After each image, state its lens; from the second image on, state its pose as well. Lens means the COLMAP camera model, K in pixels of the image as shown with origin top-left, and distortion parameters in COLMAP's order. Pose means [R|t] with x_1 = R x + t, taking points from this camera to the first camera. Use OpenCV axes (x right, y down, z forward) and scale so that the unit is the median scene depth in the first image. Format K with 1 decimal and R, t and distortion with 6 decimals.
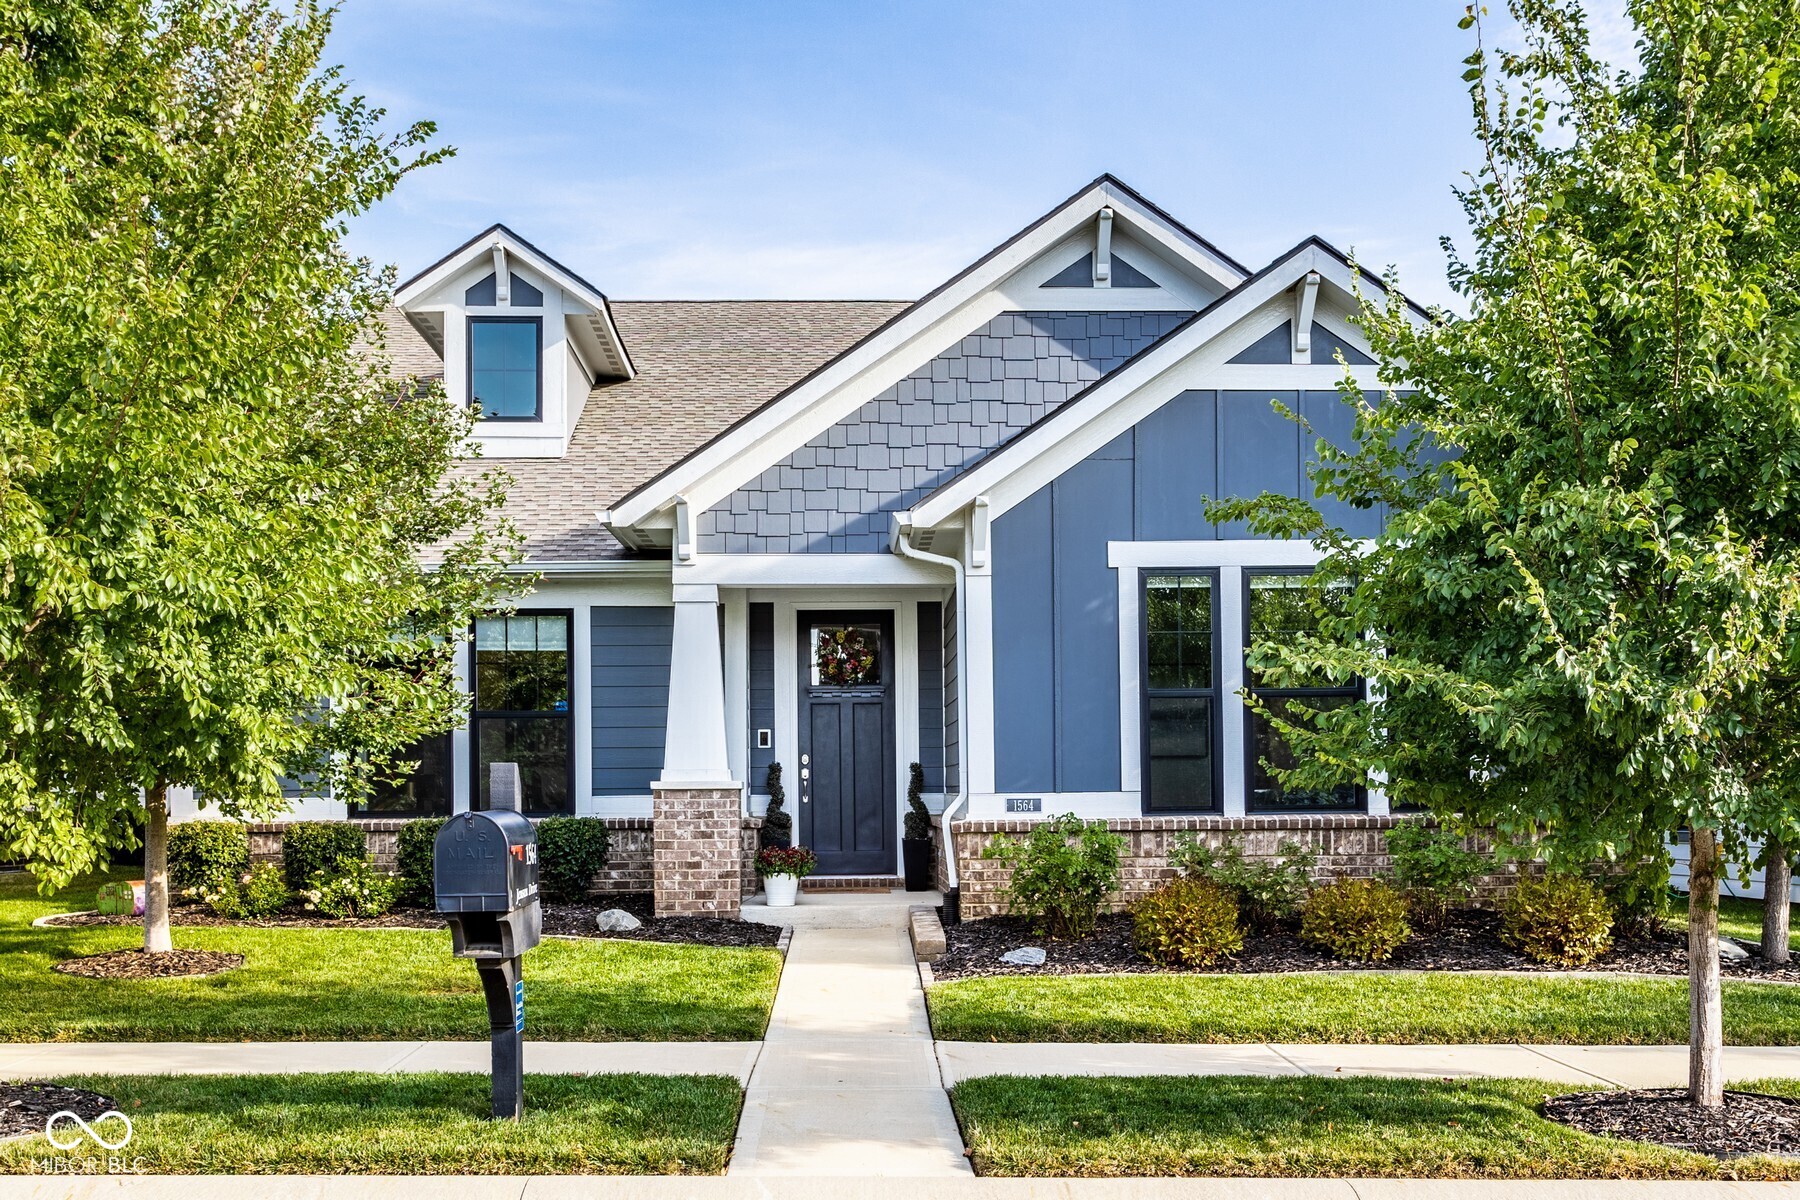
lens RADIAL K [[1564.9, 0, 897.8], [0, 1564.9, 795.8], [0, 0, 1]] dist [0.000600, 0.006603]
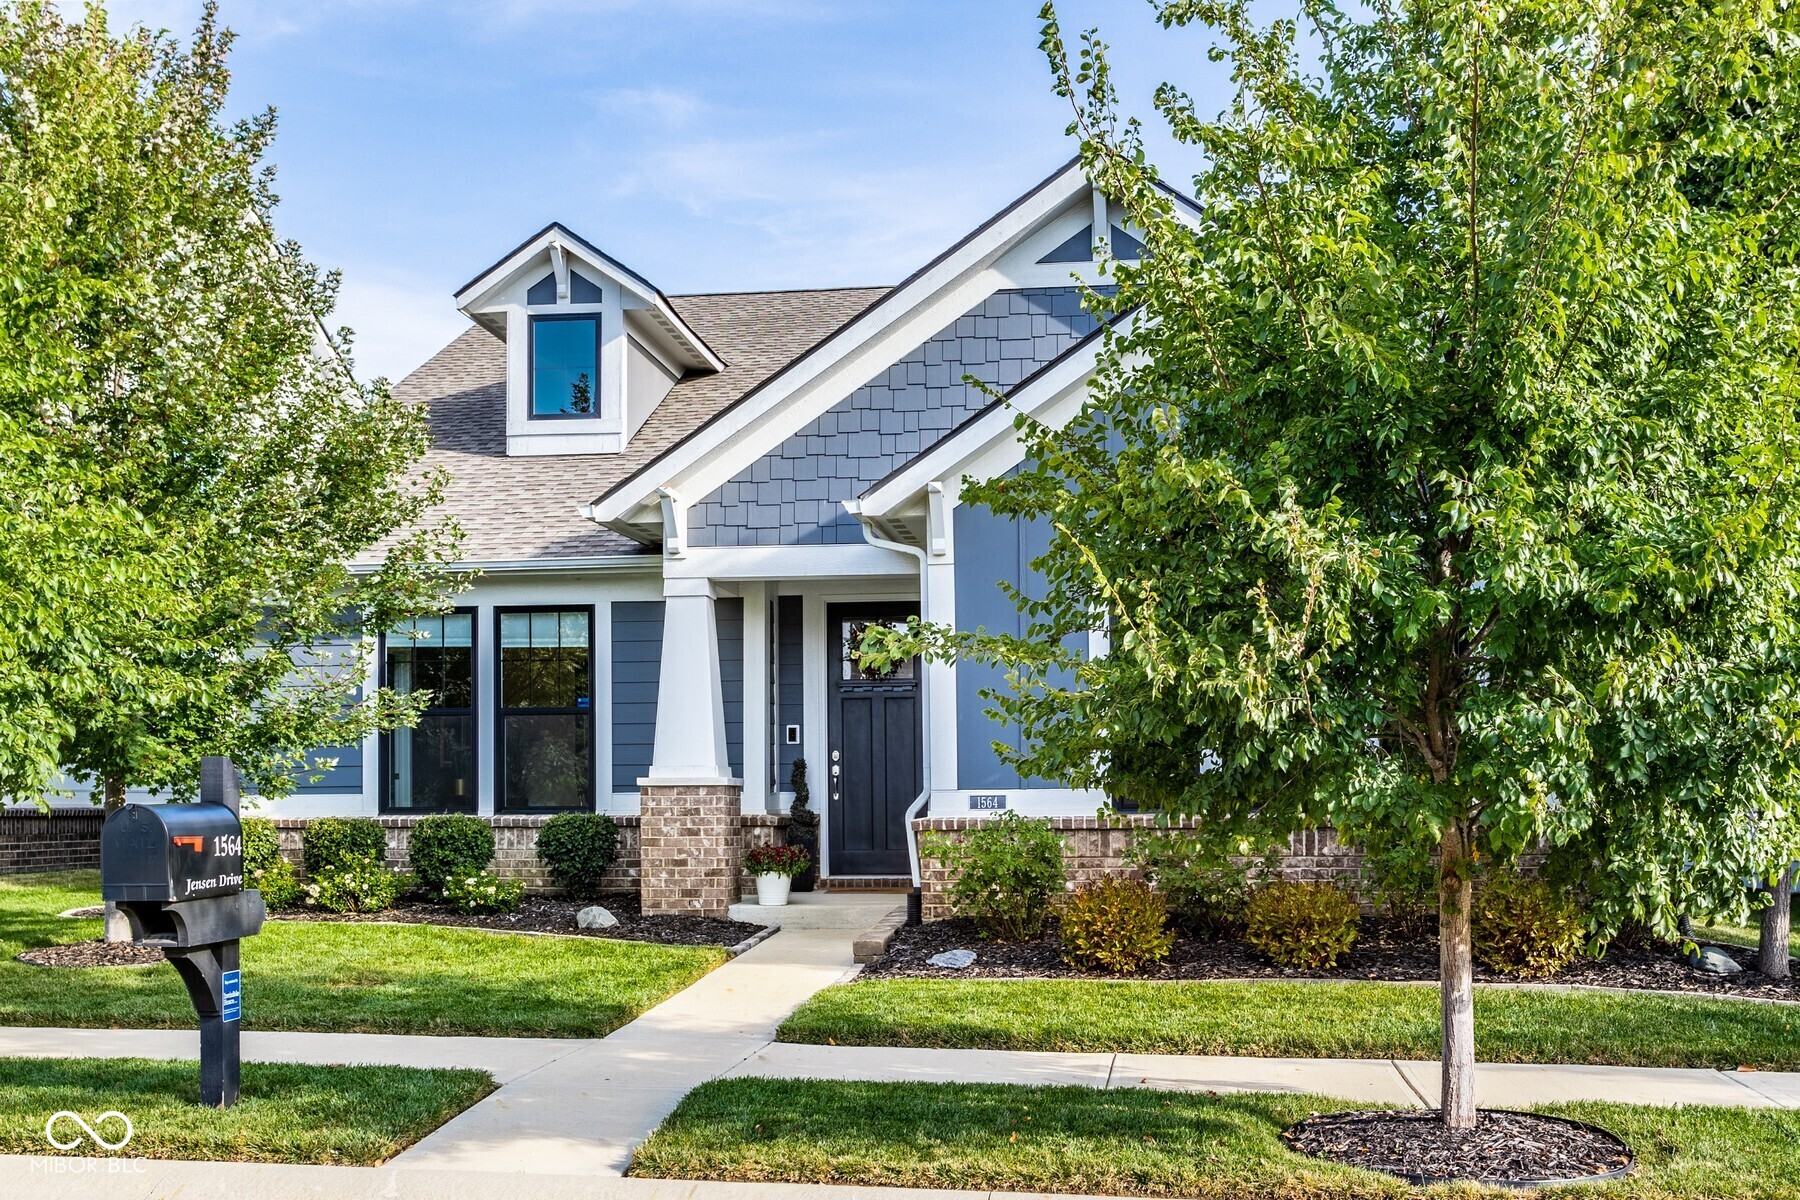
lens RADIAL K [[1625.2, 0, 933.6], [0, 1625.2, 779.9], [0, 0, 1]] dist [-0.007731, 0.011124]
pose [[0.990871, -0.000128, -0.134813, 0.180965], [-0.001190, 0.999952, -0.009699, 0.002040], [0.134808, 0.009771, 0.990824, 0.007583]]
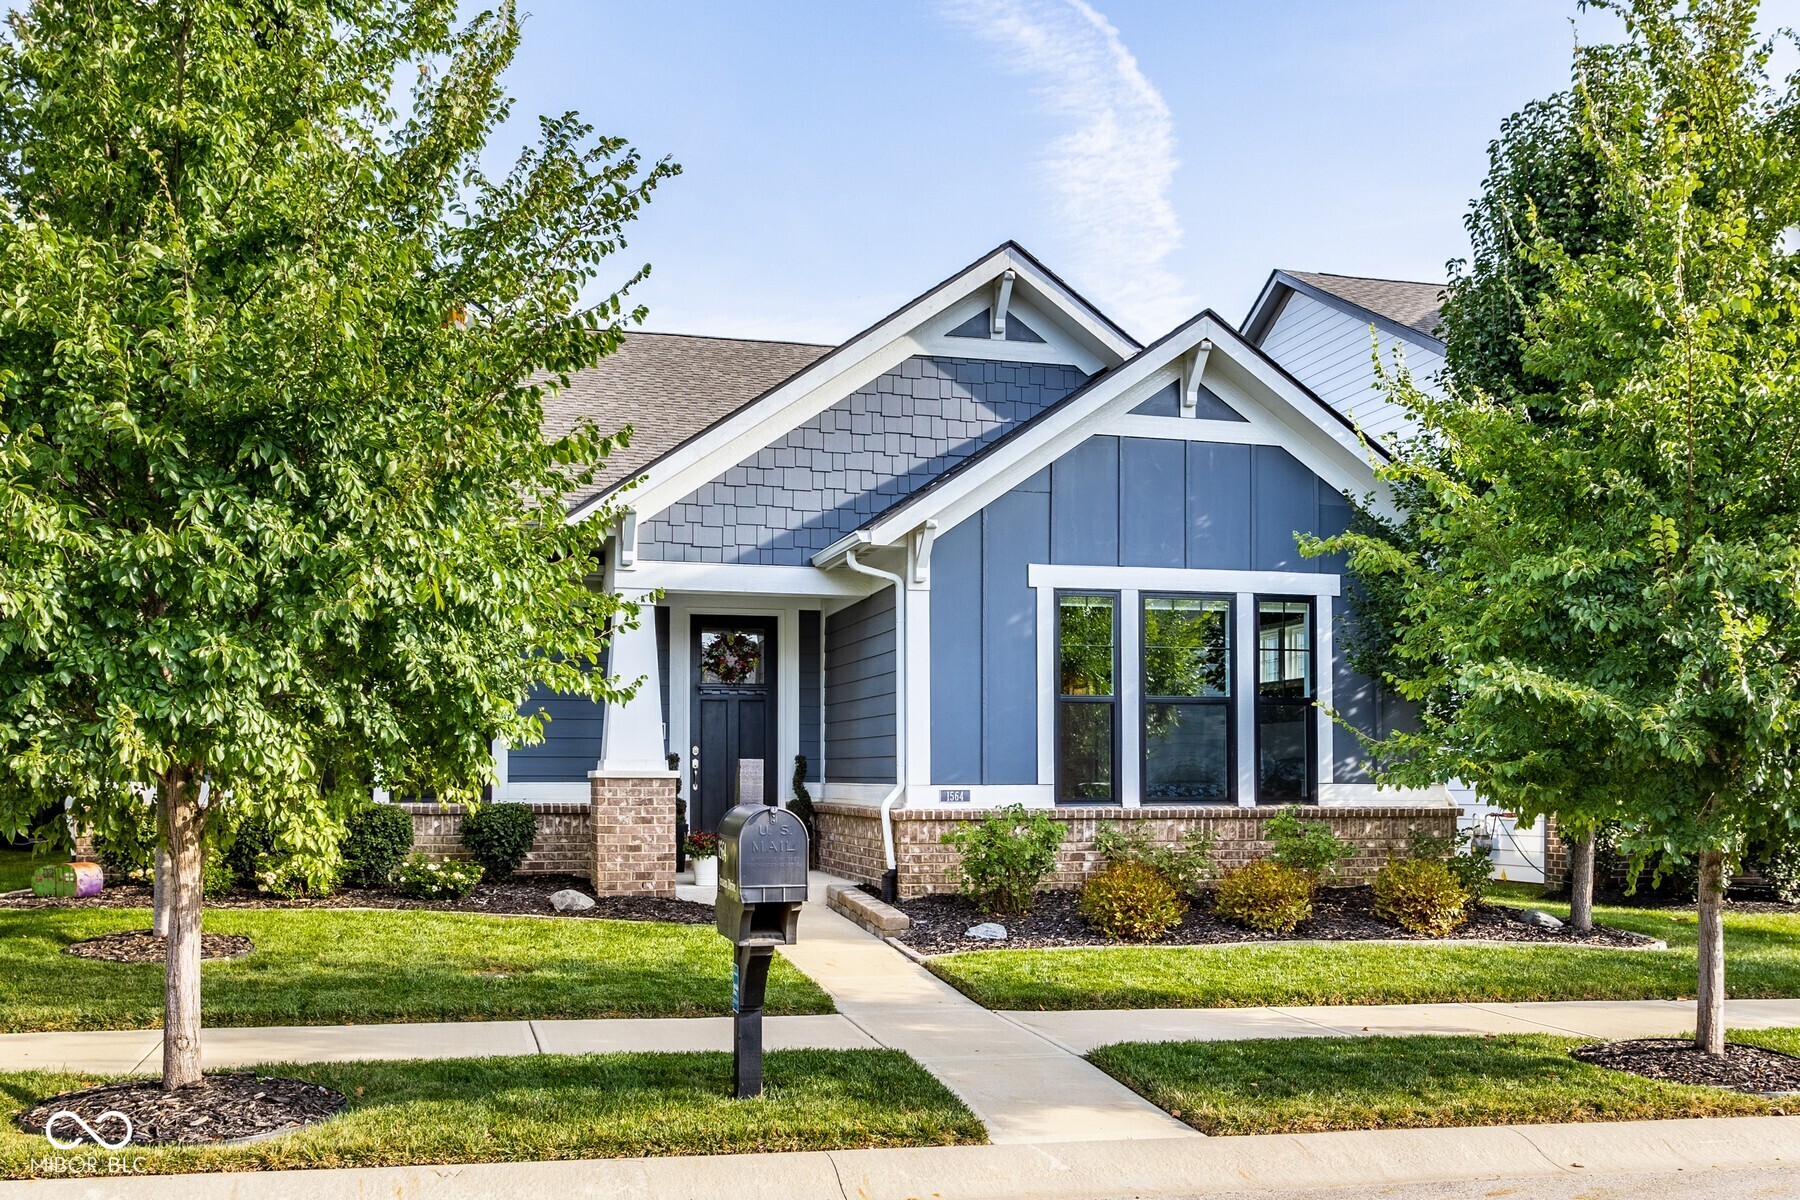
lens RADIAL K [[1390.3, 0, 829.3], [0, 1390.3, 778.0], [0, 0, 1]] dist [-0.012428, 0.008093]
pose [[0.983414, 0.010346, 0.181082, -0.188198], [-0.010043, 0.999946, -0.002588, -0.003360], [-0.181099, 0.000727, 0.983465, 0.035256]]
